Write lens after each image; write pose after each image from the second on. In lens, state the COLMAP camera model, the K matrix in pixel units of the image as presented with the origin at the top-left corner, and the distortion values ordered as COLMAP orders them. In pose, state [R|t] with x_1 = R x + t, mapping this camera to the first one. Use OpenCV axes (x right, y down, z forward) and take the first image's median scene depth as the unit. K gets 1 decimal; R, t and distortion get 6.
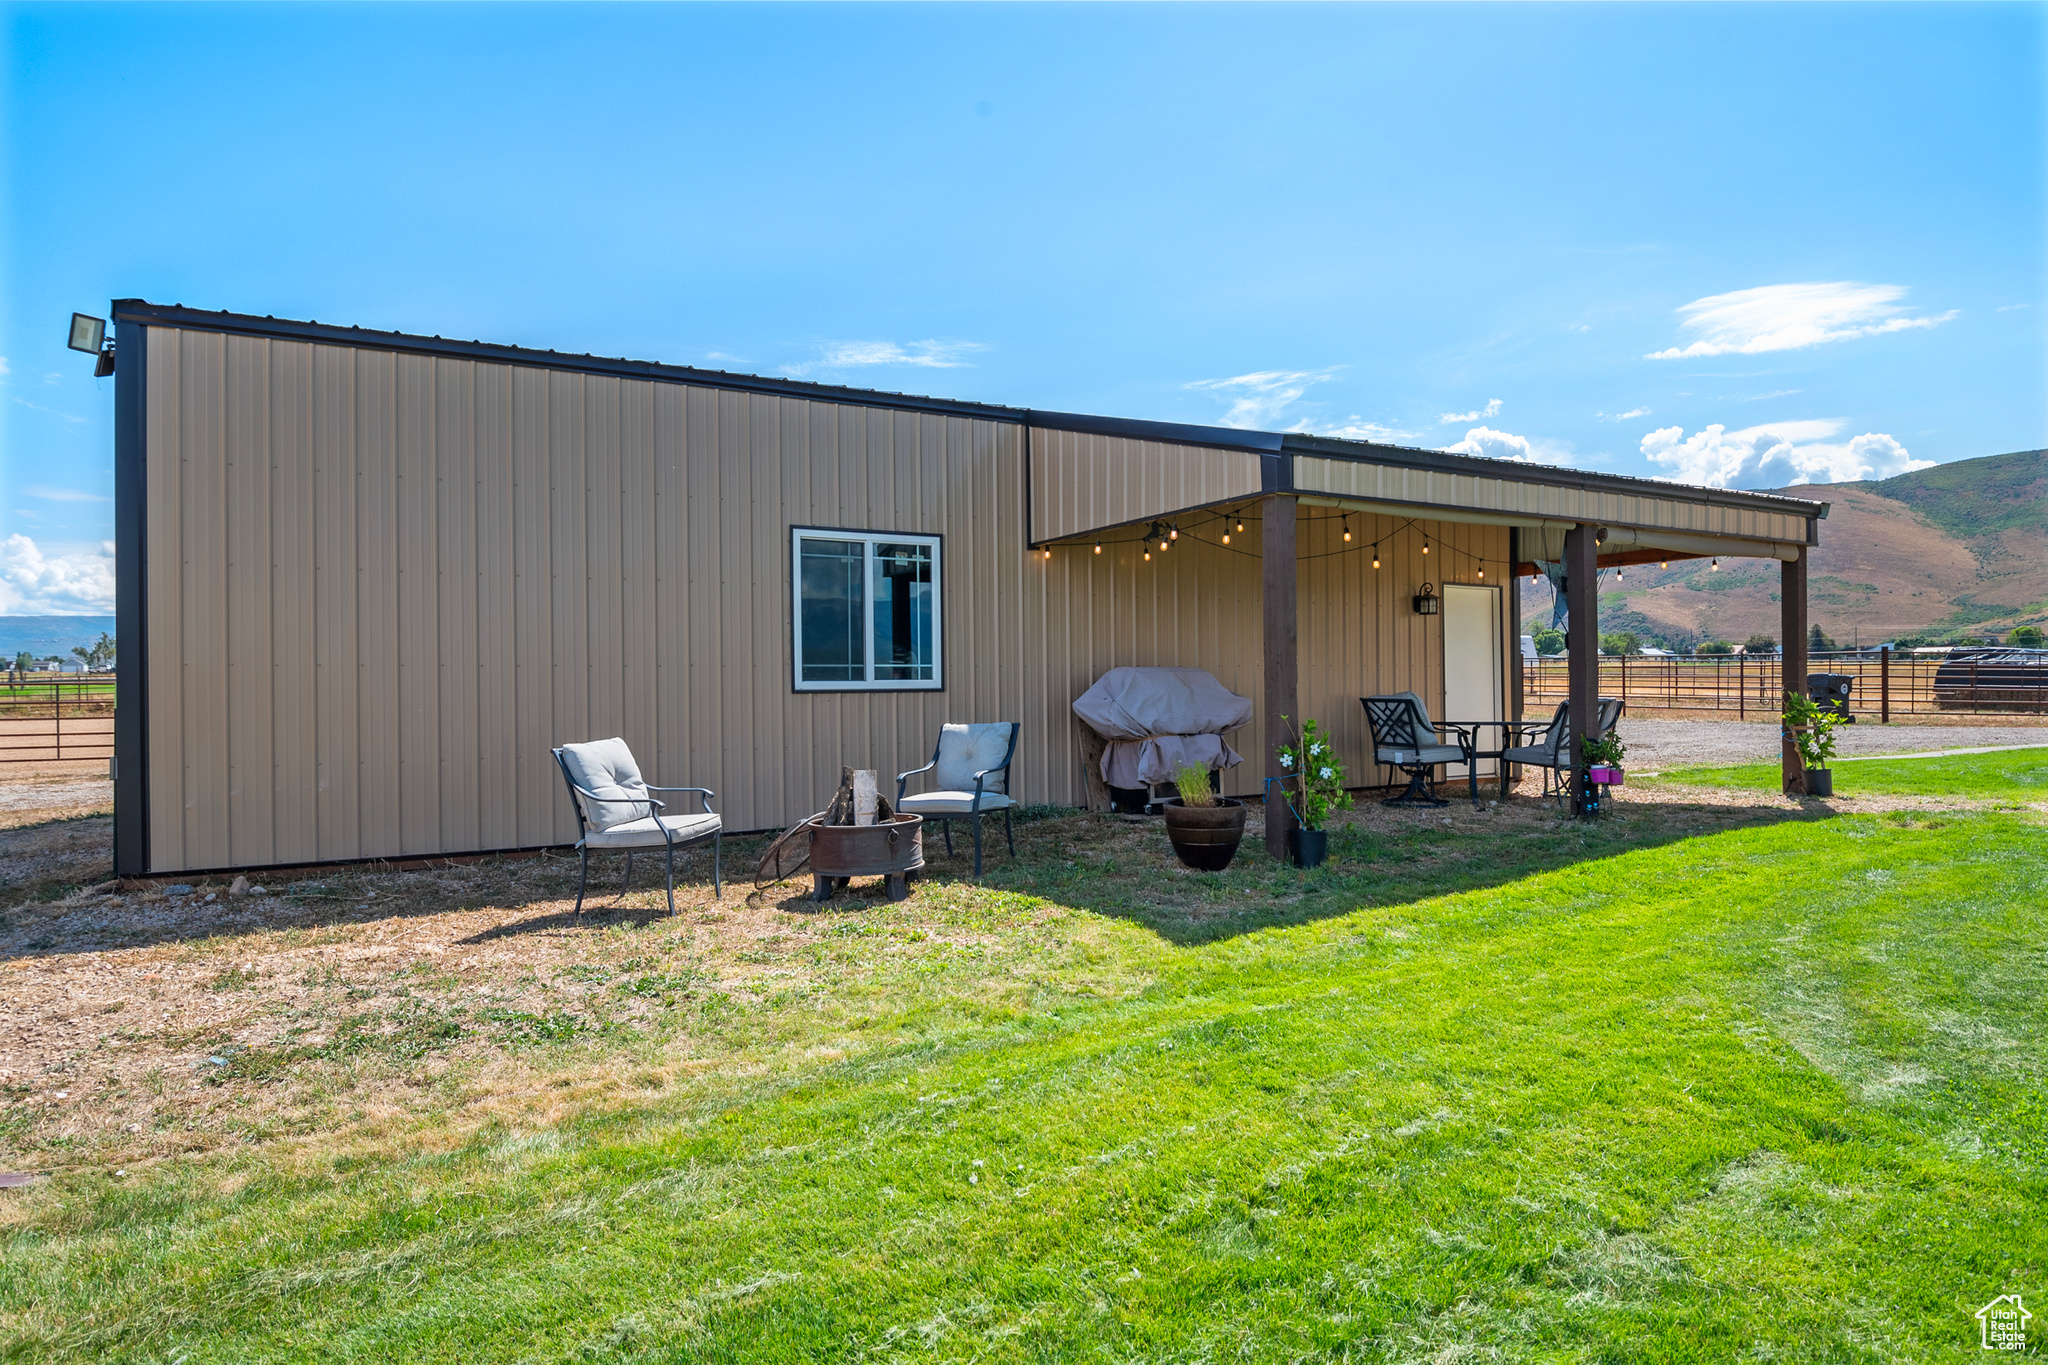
lens RADIAL K [[1171.0, 0, 1029.4], [0, 1171.0, 673.1], [0, 0, 1]] dist [0.000016, -0.000106]
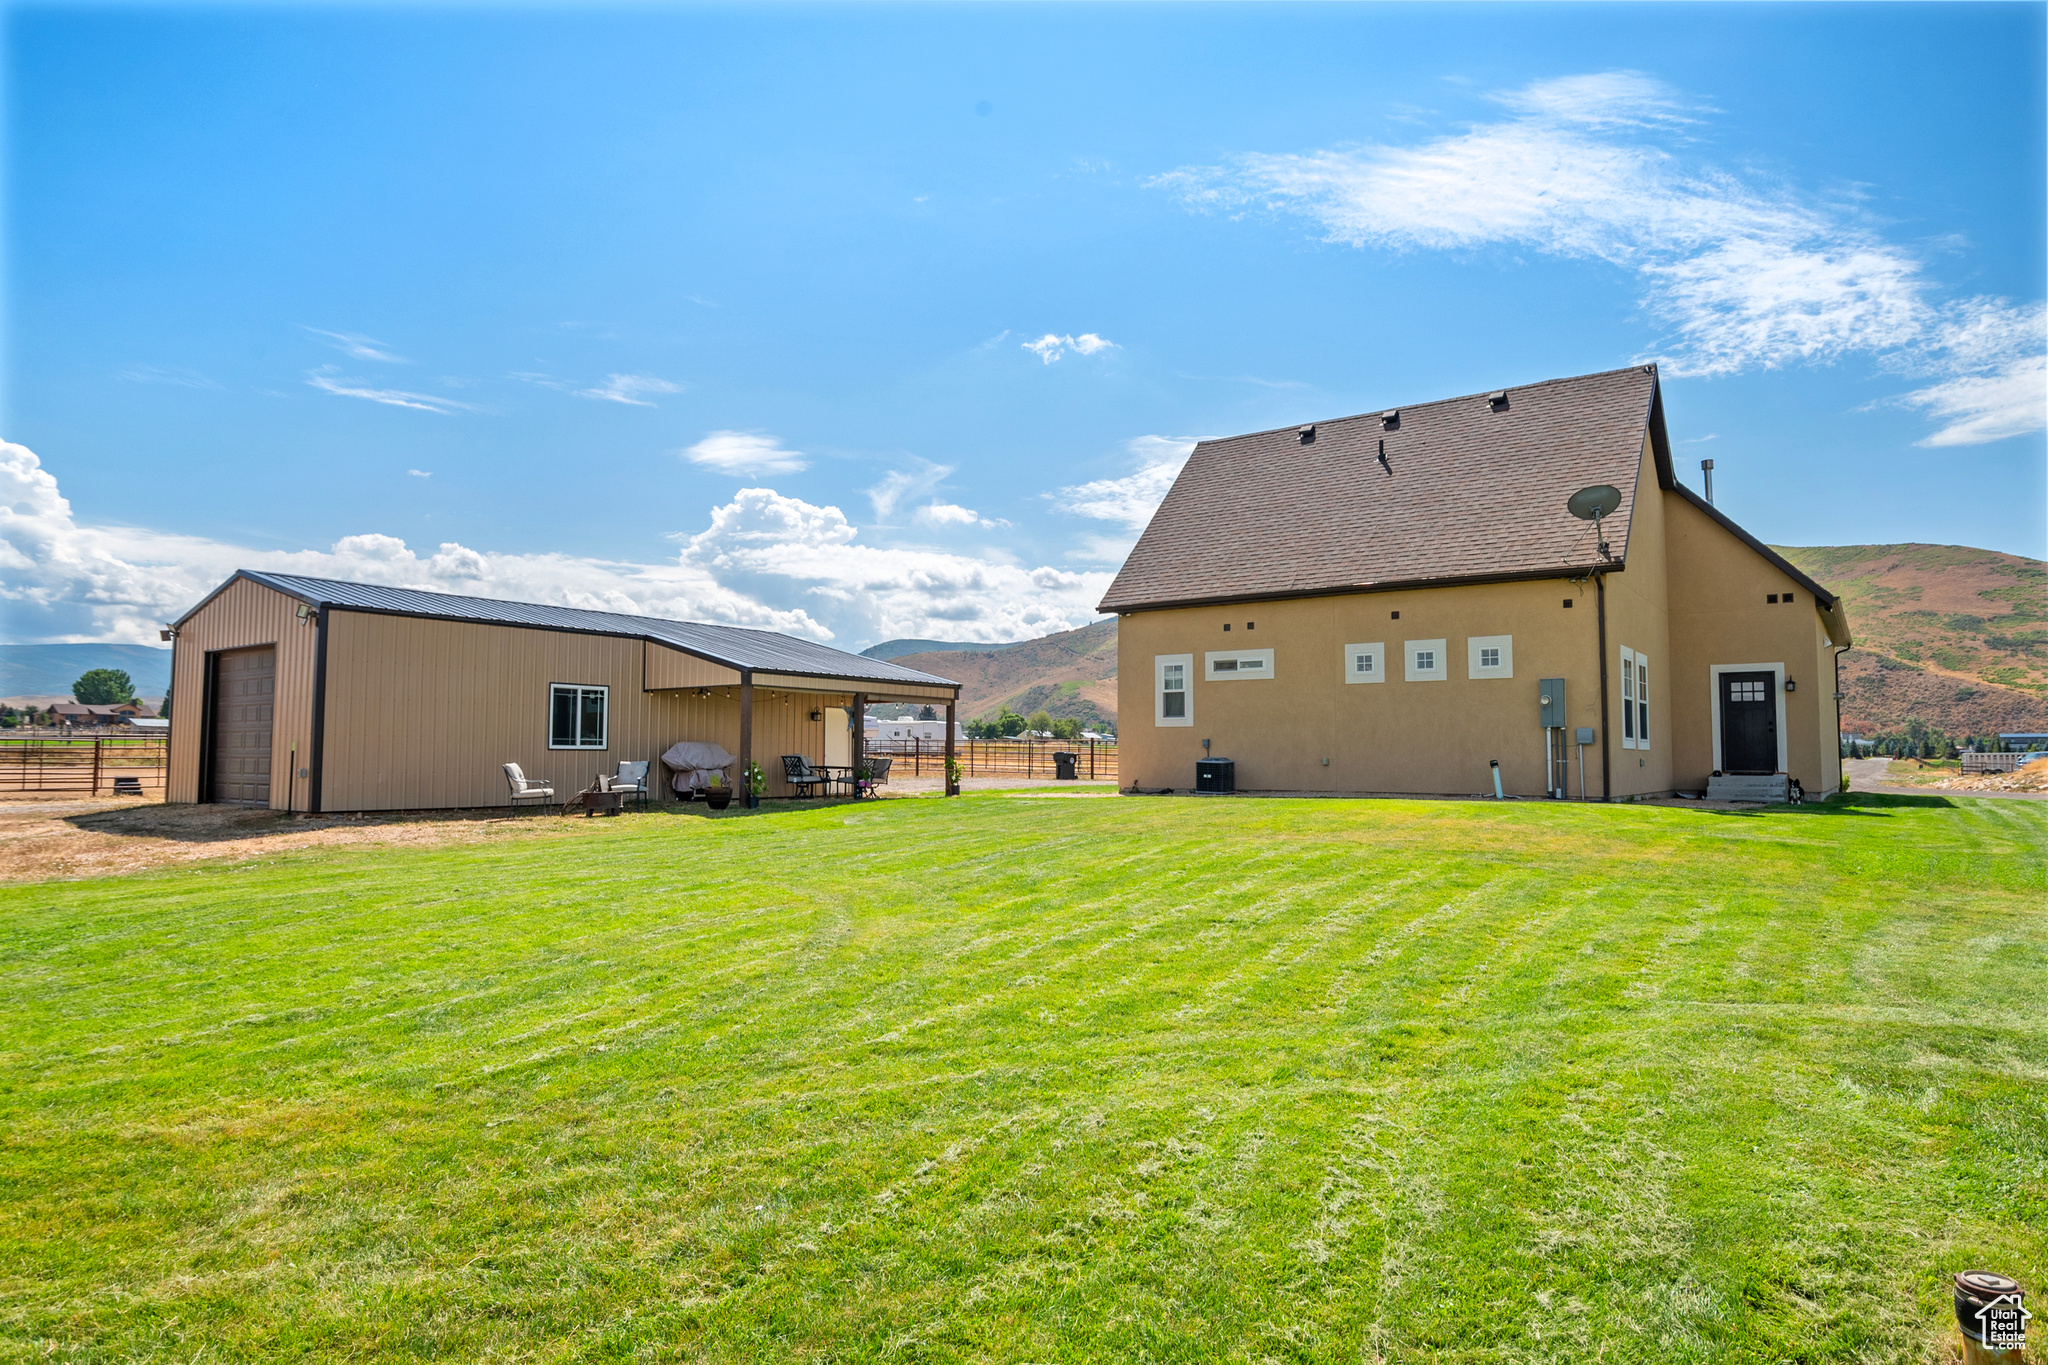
lens RADIAL K [[1171.0, 0, 1031.6], [0, 1171.0, 680.0], [0, 0, 1]] dist [0.000016, -0.000106]
pose [[0.909768, 0.040117, 0.413174, -0.288840], [-0.015763, 0.997940, -0.062188, 0.007005], [-0.414817, 0.050063, 0.908526, -1.614252]]
